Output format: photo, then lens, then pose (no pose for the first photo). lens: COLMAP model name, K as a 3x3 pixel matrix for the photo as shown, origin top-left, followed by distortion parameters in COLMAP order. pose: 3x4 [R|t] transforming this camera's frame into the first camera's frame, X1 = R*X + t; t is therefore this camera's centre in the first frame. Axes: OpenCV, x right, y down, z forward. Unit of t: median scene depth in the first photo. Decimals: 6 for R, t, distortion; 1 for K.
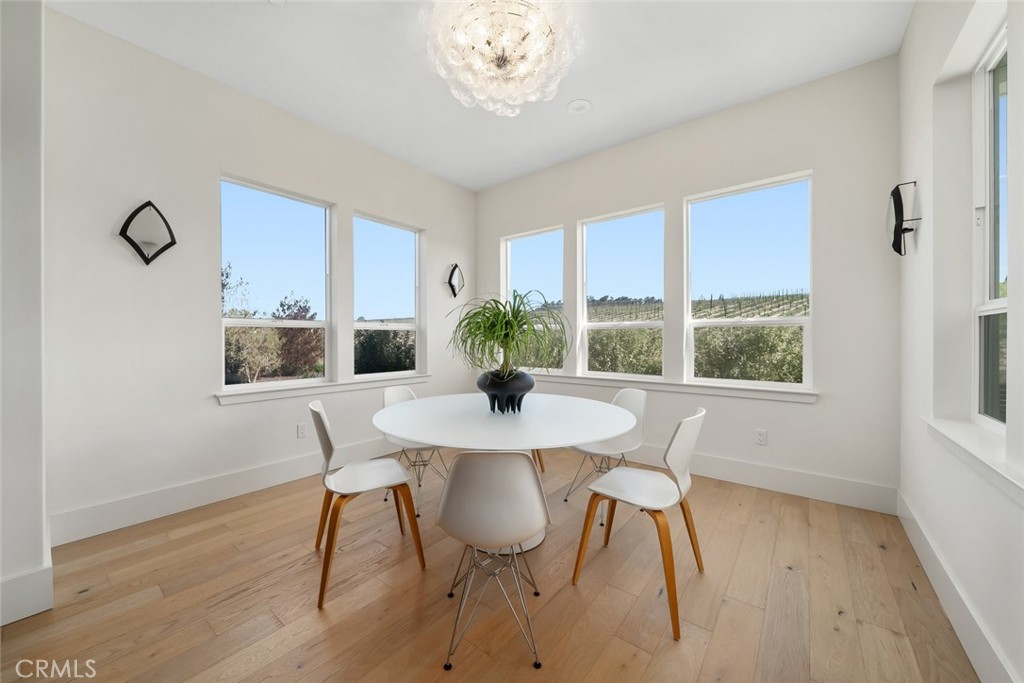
lens RADIAL K [[384.2, 0, 480.3], [0, 384.2, 340.6], [0, 0, 1]] dist [-0.007888, 0.000018]
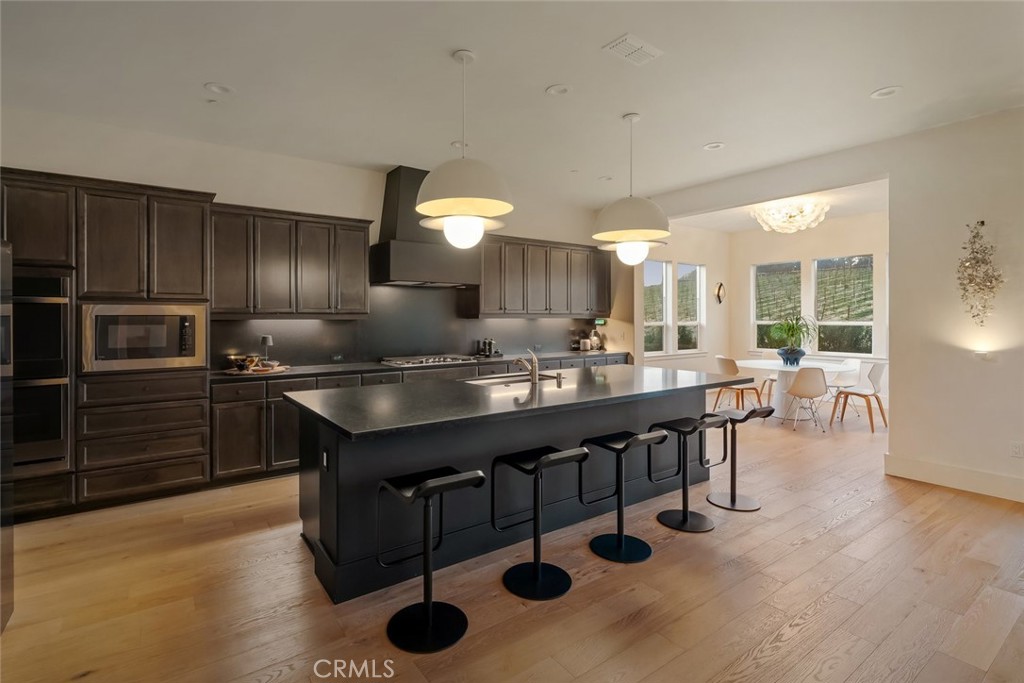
lens RADIAL K [[445.5, 0, 511.8], [0, 445.5, 320.9], [0, 0, 1]] dist [-0.001017, -0.000142]
pose [[0.967396, 0.001652, -0.253262, -0.875186], [-0.001359, 0.999998, 0.001332, -0.087270], [0.253264, -0.000944, 0.967397, -2.010489]]
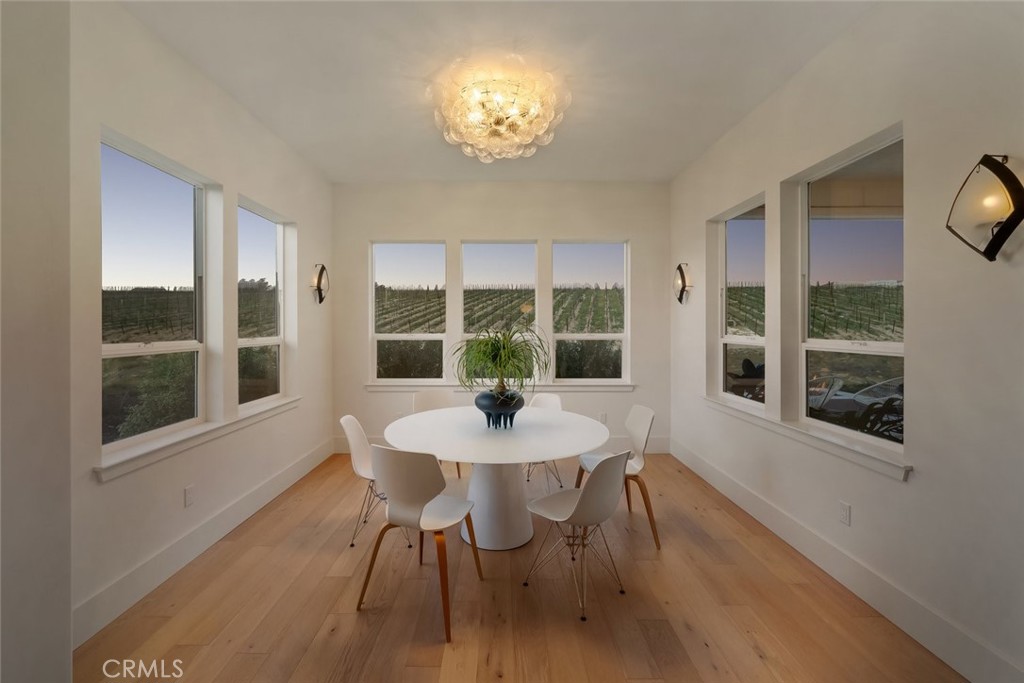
lens RADIAL K [[423.9, 0, 508.2], [0, 423.9, 329.0], [0, 0, 1]] dist [0.000077, -0.000052]
pose [[0.768517, -0.003229, 0.639822, -0.714032], [0.006823, 0.999972, -0.003149, -0.100342], [-0.639793, 0.006785, 0.768517, 0.002741]]
